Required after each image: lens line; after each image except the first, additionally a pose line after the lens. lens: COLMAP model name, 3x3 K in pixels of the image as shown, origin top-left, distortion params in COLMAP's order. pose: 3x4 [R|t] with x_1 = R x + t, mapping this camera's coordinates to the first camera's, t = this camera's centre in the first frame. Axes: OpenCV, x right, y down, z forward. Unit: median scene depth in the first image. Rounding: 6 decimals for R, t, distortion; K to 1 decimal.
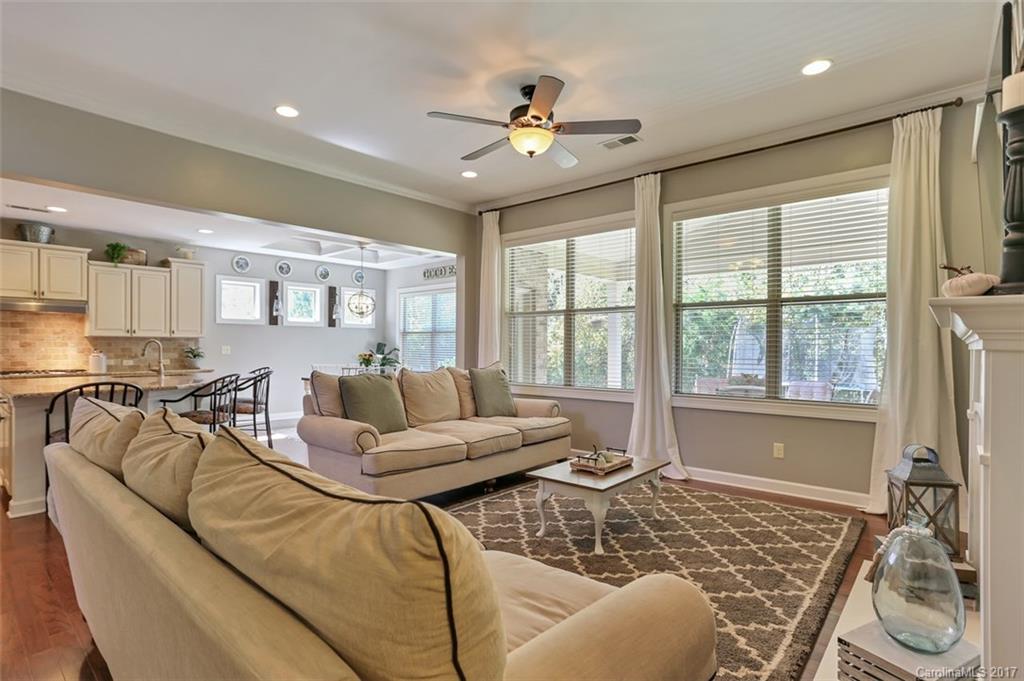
lens RADIAL K [[516.4, 0, 527.2], [0, 516.4, 343.4], [0, 0, 1]] dist [0.033759, 0.000439]
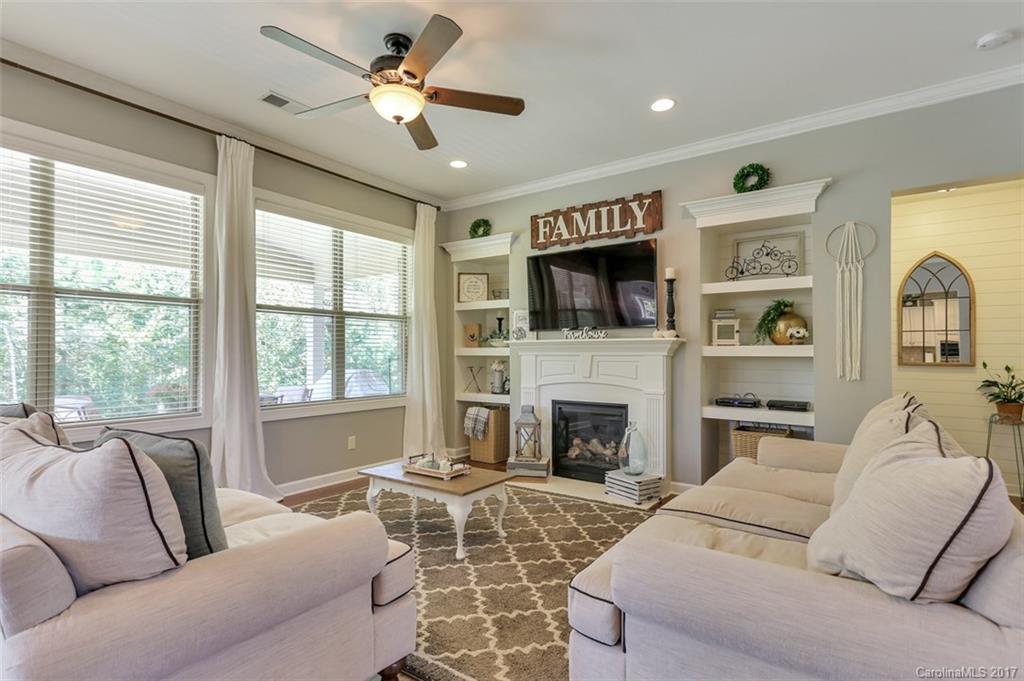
lens RADIAL K [[502.0, 0, 511.2], [0, 502.0, 349.6], [0, 0, 1]] dist [0.000595, 0.000210]
pose [[-0.076717, 0.002084, 0.997051, -0.656613], [-0.011347, 0.999931, -0.002963, -0.003462], [-0.996988, -0.011541, -0.076688, 0.726347]]
